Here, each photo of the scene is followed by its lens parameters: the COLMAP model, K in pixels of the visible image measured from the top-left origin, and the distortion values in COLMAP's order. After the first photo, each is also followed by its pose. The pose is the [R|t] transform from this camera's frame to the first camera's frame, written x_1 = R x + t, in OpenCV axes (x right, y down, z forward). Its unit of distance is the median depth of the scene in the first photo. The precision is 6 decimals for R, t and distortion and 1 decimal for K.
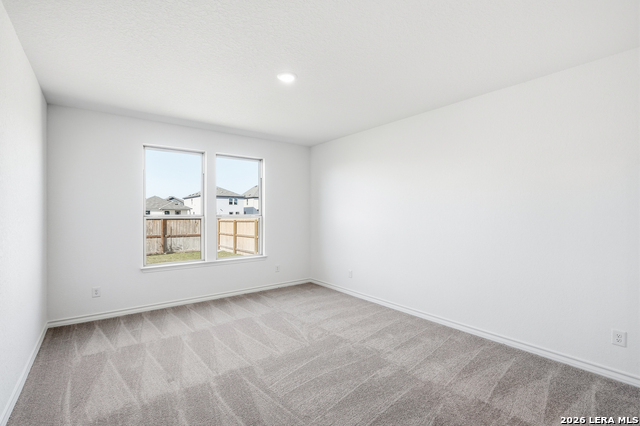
lens RADIAL K [[293.0, 0, 313.2], [0, 293.0, 210.9], [0, 0, 1]] dist [-0.000458, -0.000376]
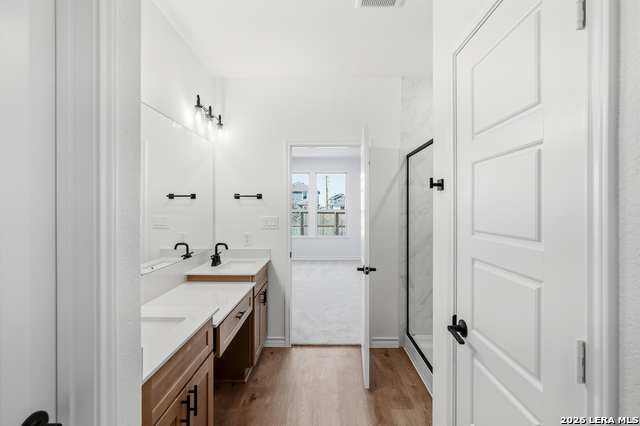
lens RADIAL K [[293.0, 0, 320.8], [0, 293.0, 209.6], [0, 0, 1]] dist [-0.000458, -0.000376]
pose [[0.796406, 0.000604, -0.604762, 0.239124], [0.006278, 0.999937, 0.009265, -0.000310], [0.604730, -0.011176, 0.796352, -0.102499]]
